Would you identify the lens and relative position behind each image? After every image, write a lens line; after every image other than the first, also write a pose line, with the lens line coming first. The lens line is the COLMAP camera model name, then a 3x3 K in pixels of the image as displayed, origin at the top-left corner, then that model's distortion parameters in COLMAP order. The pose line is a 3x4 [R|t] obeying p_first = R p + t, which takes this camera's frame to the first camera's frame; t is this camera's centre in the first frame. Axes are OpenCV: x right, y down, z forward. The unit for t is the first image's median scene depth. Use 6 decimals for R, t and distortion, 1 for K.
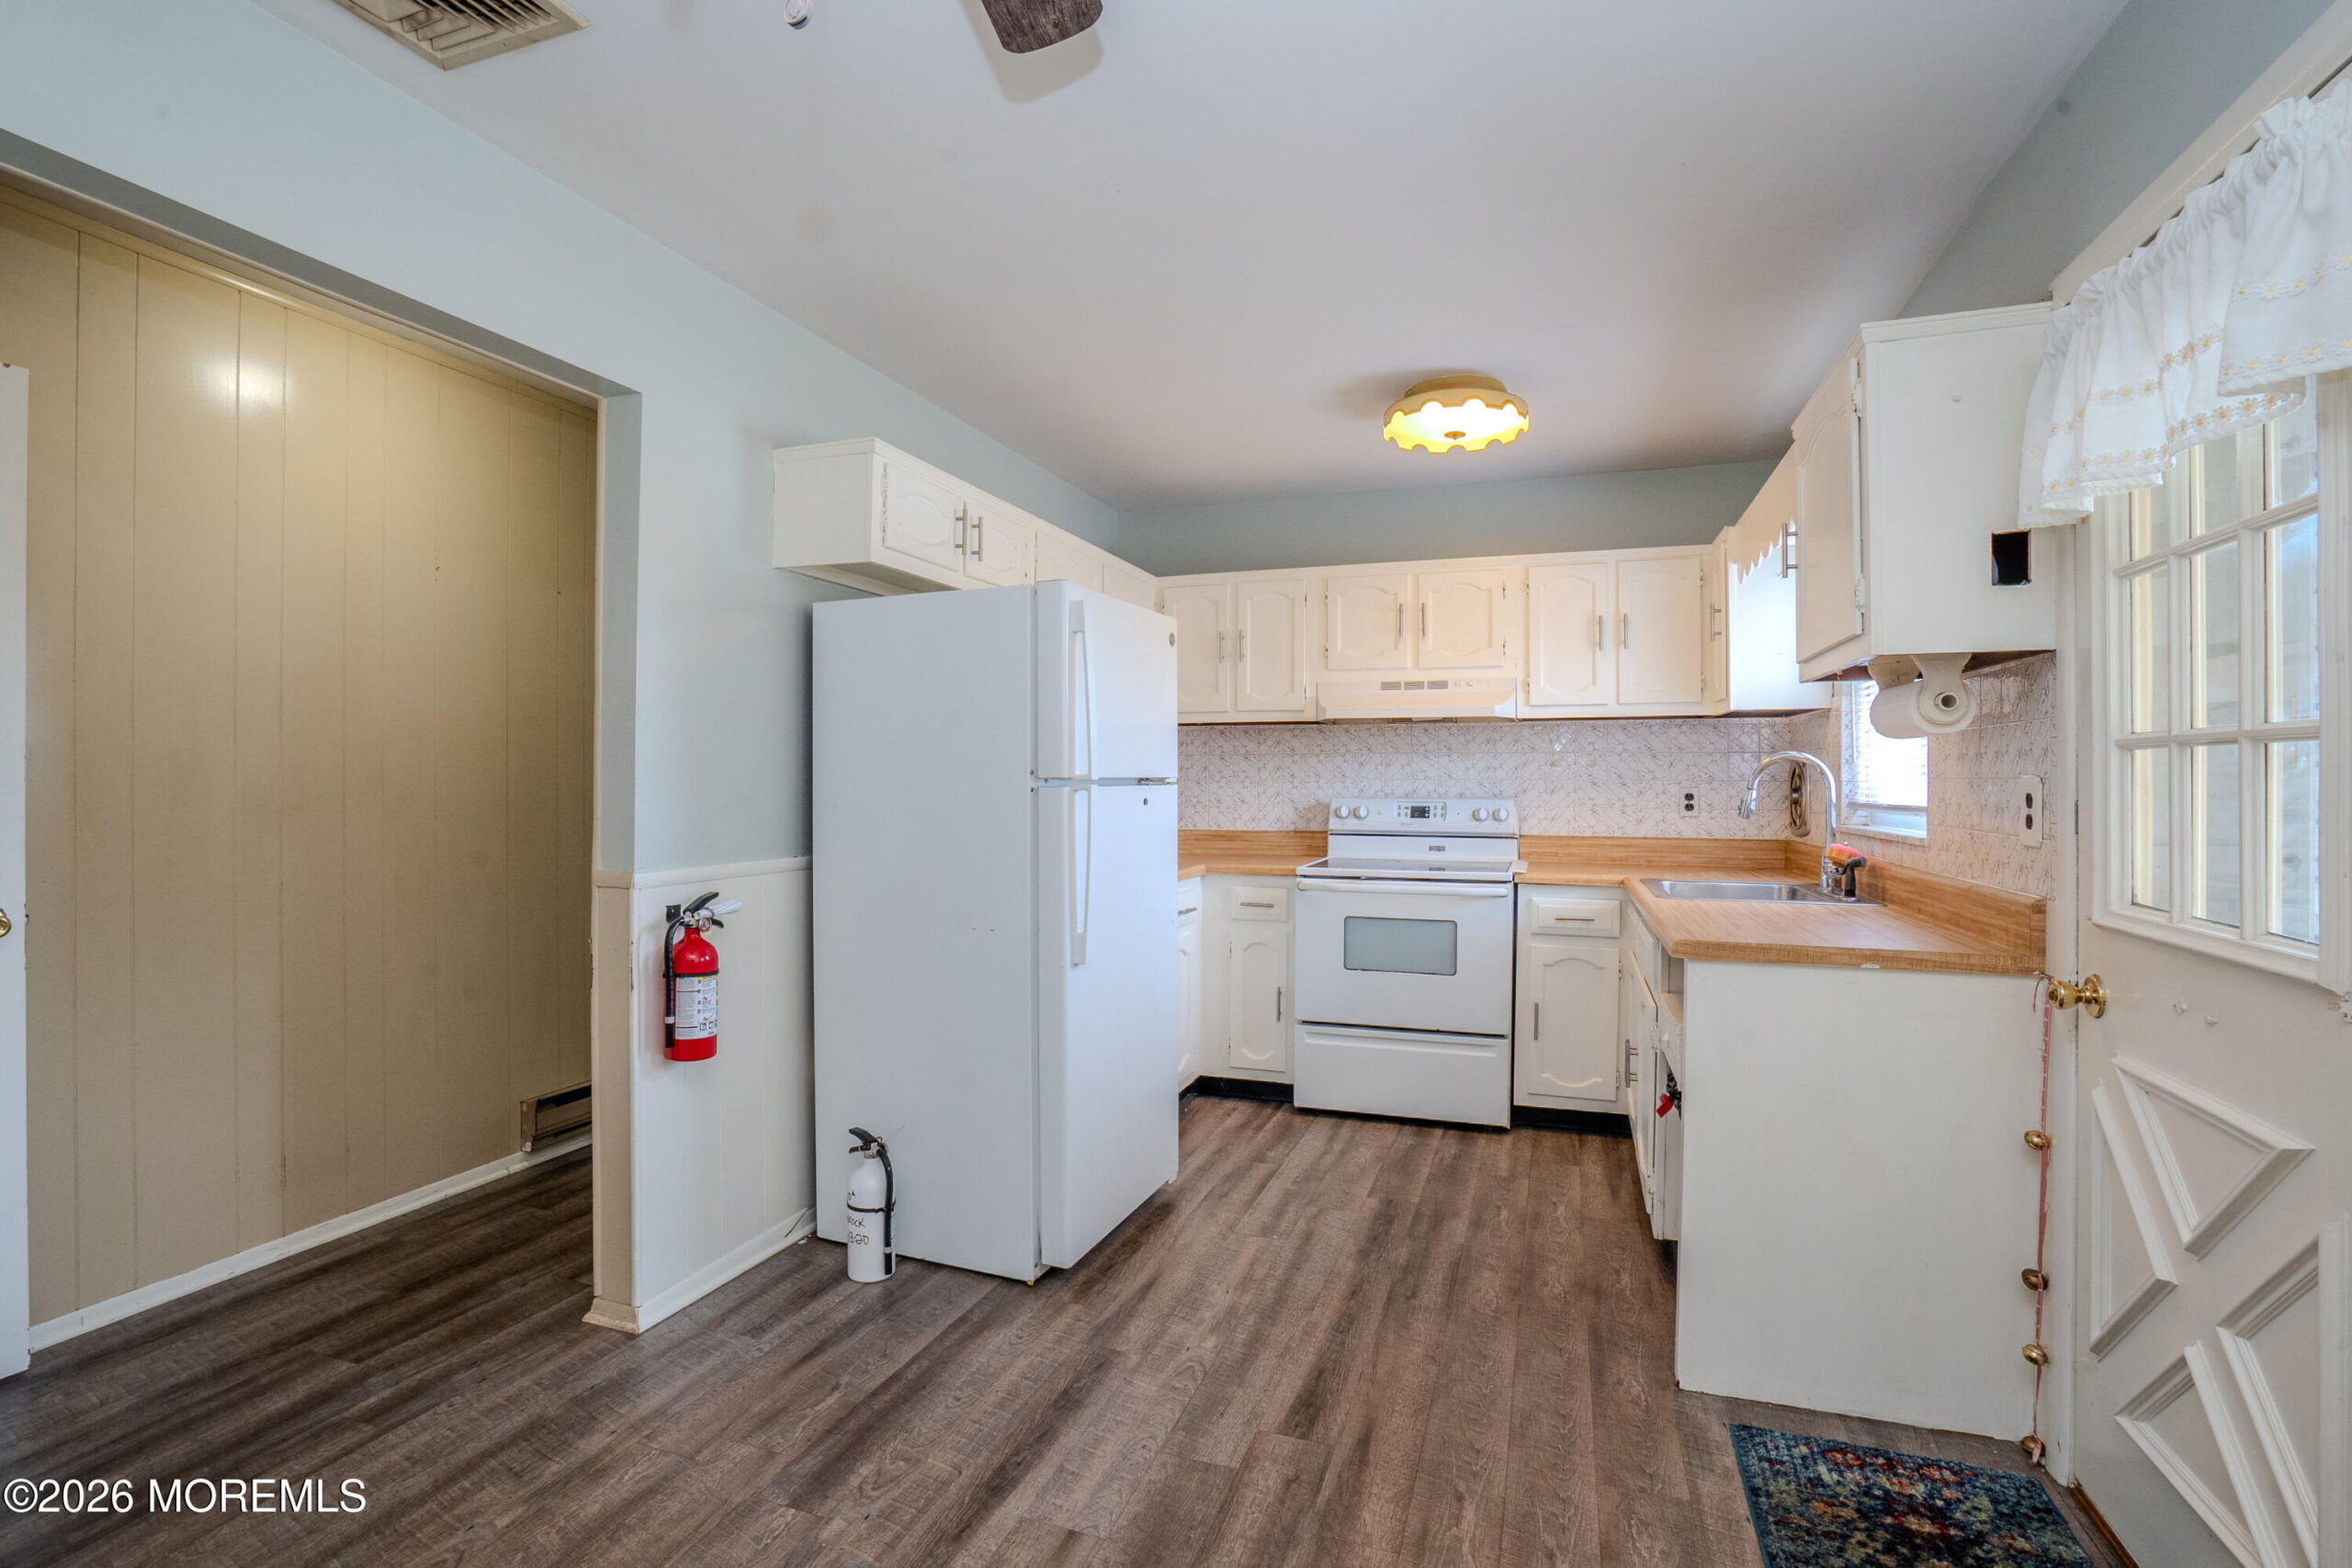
lens RADIAL K [[1081.8, 0, 1176.0], [0, 1081.8, 784.0], [0, 0, 1]] dist [-0.062641, 0.025614]
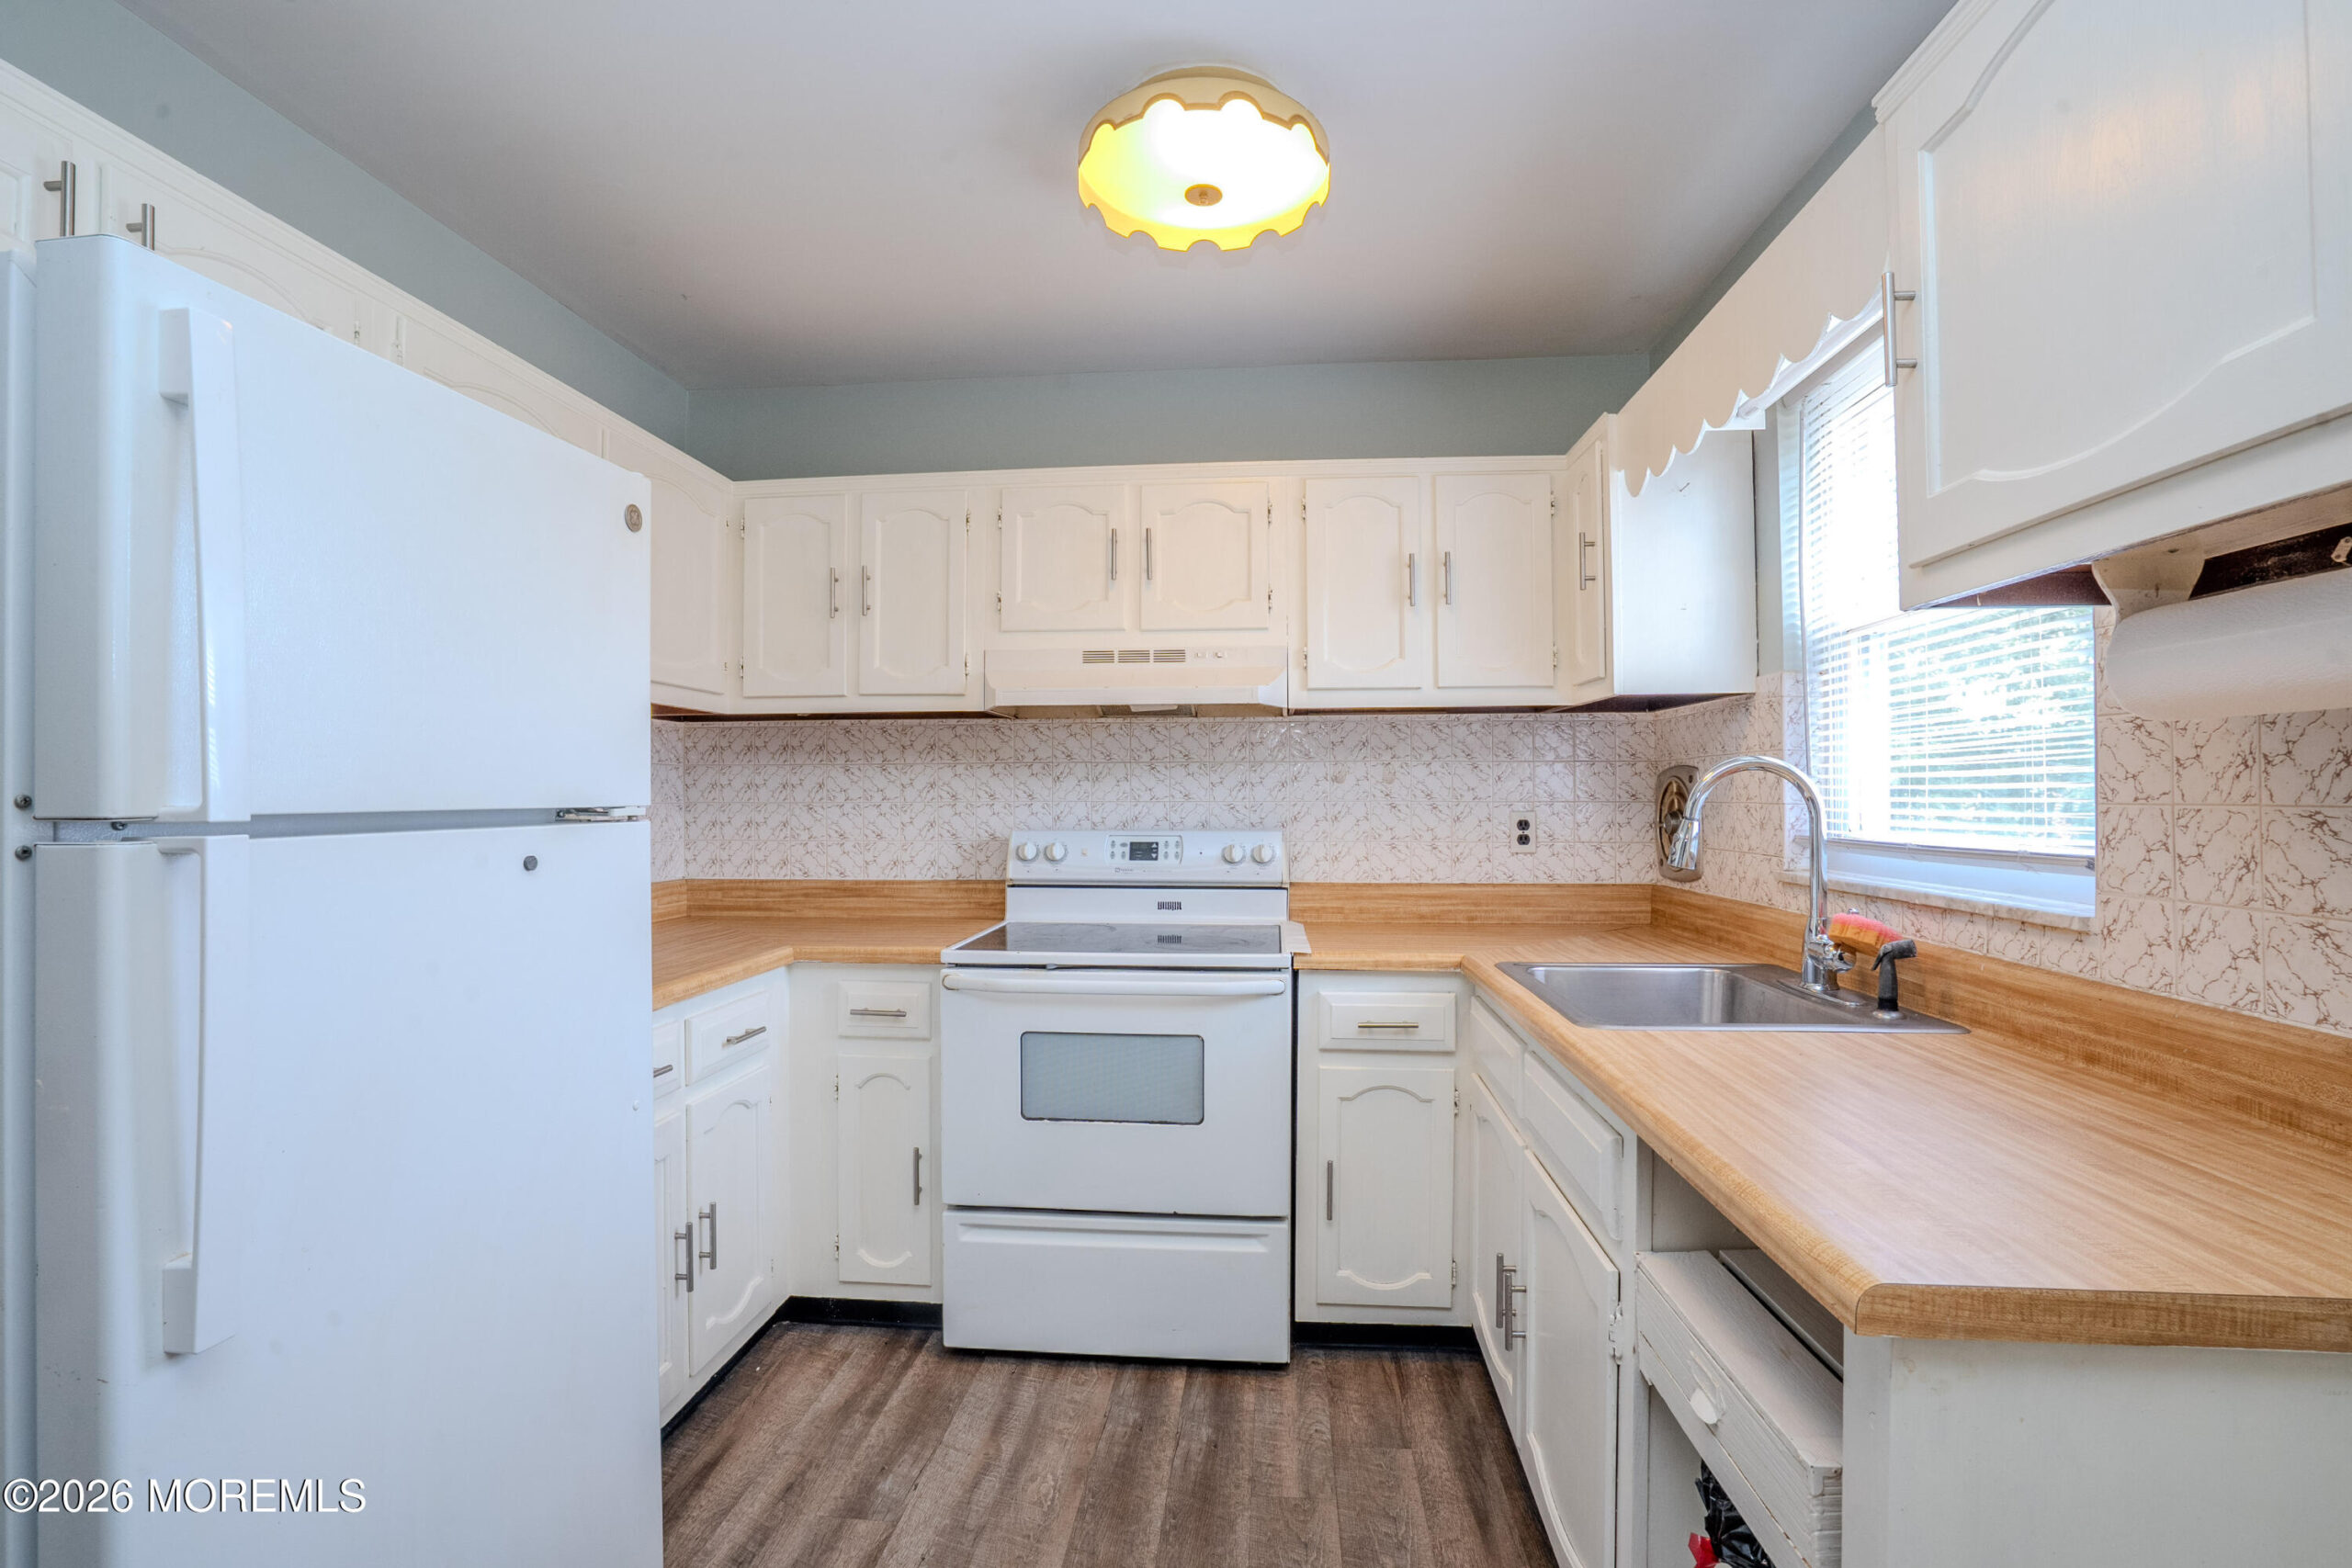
lens RADIAL K [[1081.8, 0, 1176.0], [0, 1081.8, 784.0], [0, 0, 1]] dist [-0.062641, 0.025614]
pose [[0.969055, -0.001841, 0.246838, 0.096144], [0.005357, 0.999894, -0.013574, -0.006991], [-0.246787, 0.014476, 0.968962, 0.414934]]
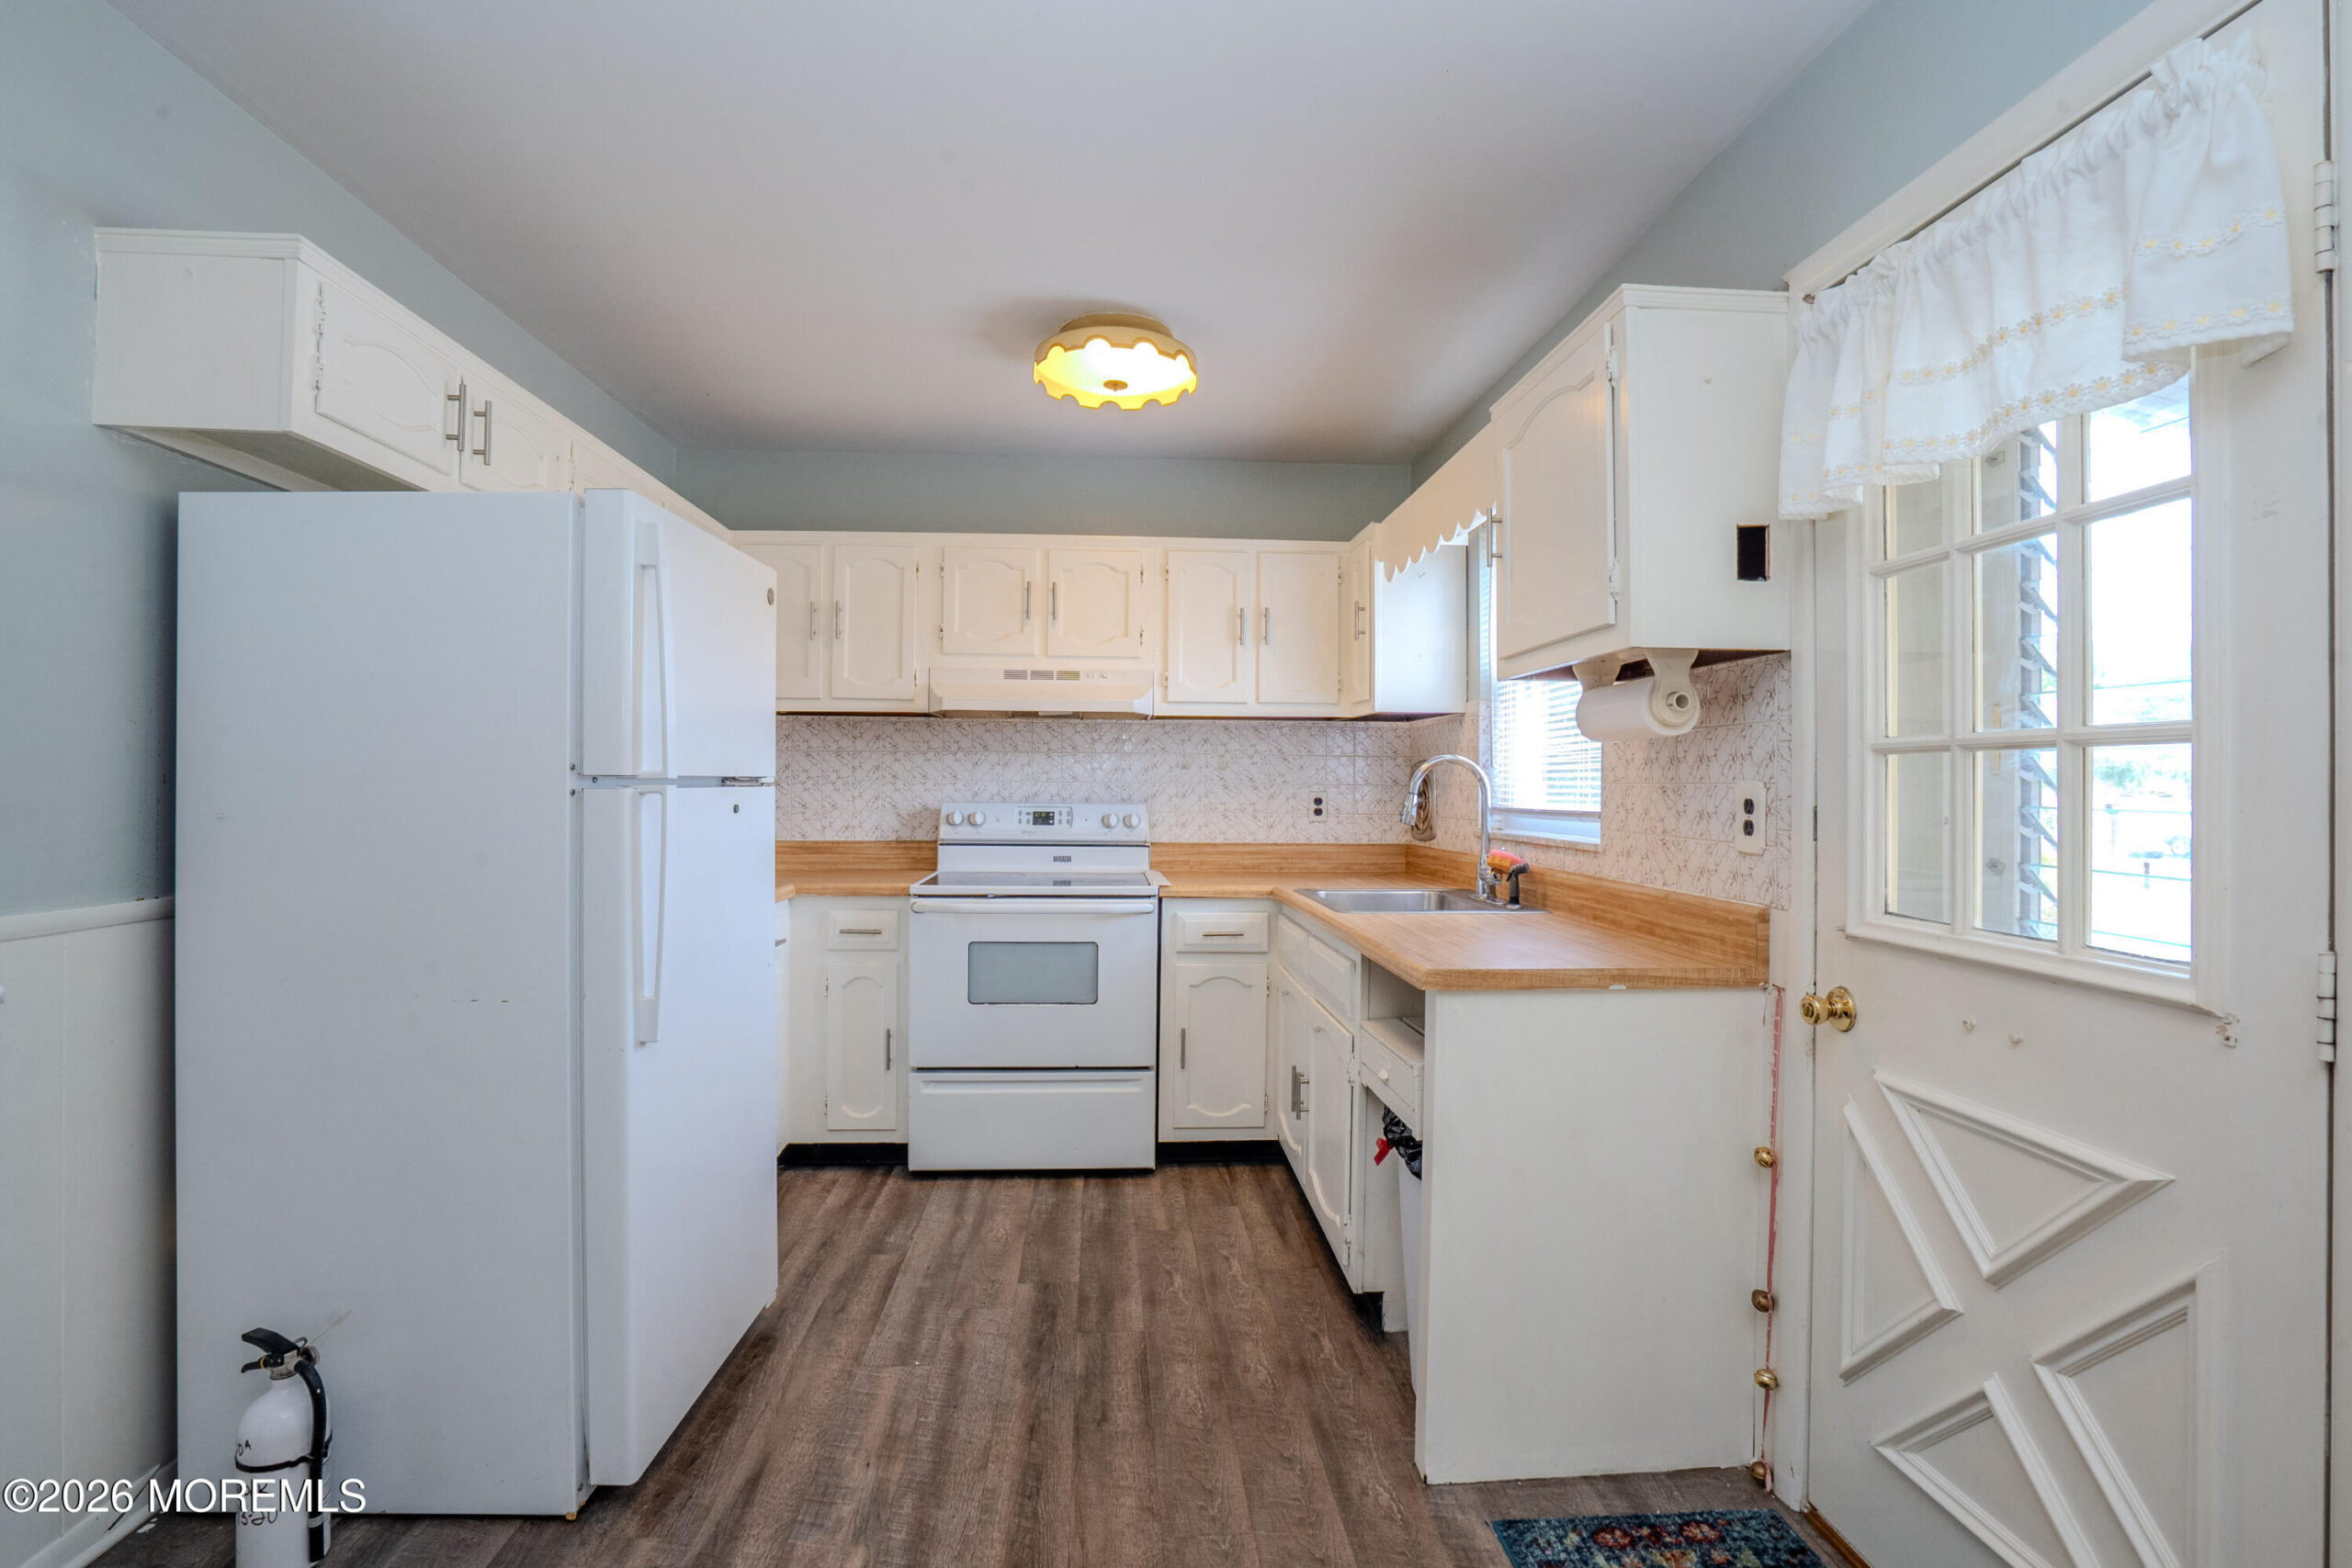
lens RADIAL K [[1082.1, 0, 1172.0], [0, 1082.1, 782.9], [0, 0, 1]] dist [-0.064607, 0.028191]
pose [[0.918034, 0.005917, 0.396457, -0.036299], [-0.004432, 0.999979, -0.004661, 0.000618], [-0.396477, 0.002522, 0.918041, 0.163589]]
